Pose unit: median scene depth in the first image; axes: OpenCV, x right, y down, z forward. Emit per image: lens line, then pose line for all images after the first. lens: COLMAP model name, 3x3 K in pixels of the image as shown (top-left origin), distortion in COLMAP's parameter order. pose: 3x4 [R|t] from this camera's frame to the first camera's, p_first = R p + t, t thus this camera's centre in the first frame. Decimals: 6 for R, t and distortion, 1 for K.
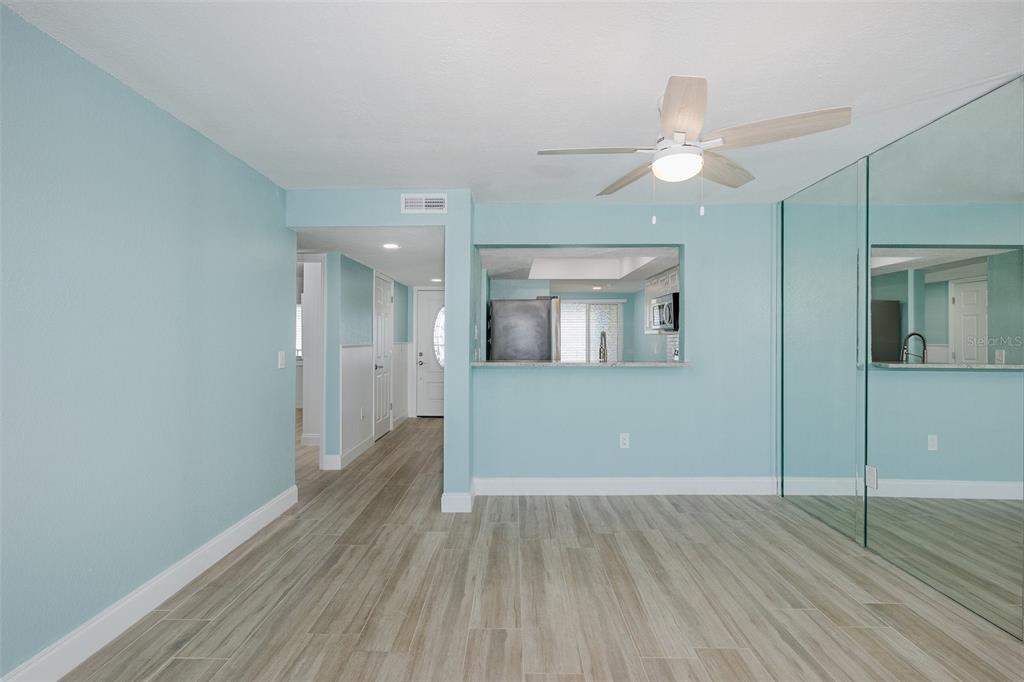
lens RADIAL K [[458.8, 0, 493.5], [0, 458.8, 338.1], [0, 0, 1]] dist [-0.007737, 0.001033]
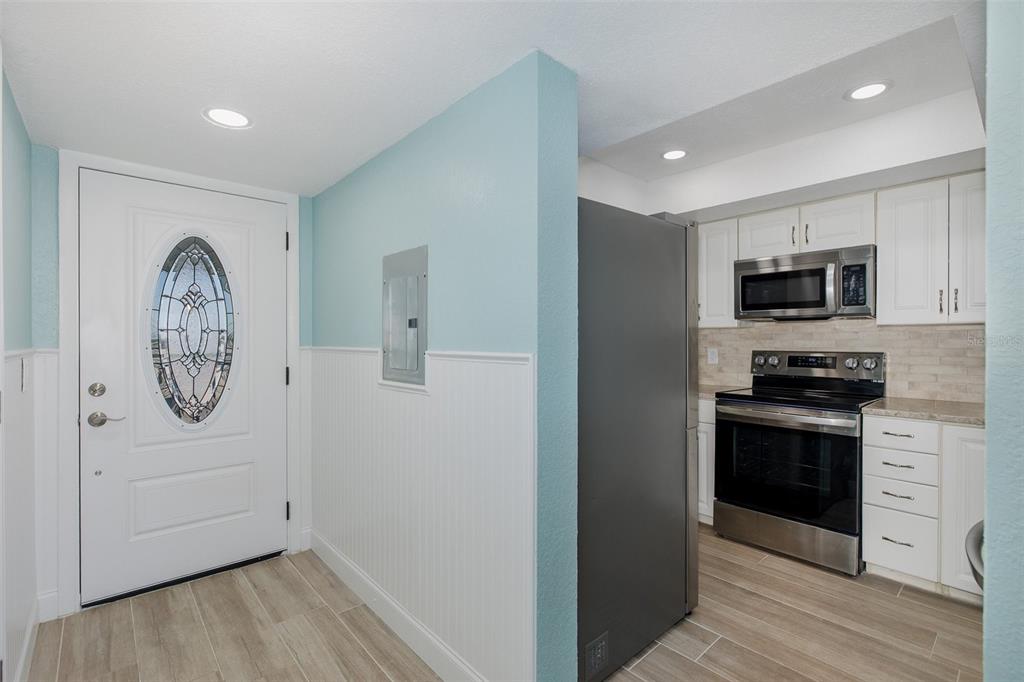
lens RADIAL K [[458.8, 0, 490.1], [0, 458.8, 343.4], [0, 0, 1]] dist [-0.007737, 0.001033]
pose [[0.733275, -0.005106, 0.679913, -0.338496], [-0.002638, 0.999943, 0.010354, 0.004775], [-0.679927, -0.009386, 0.733220, 1.217331]]
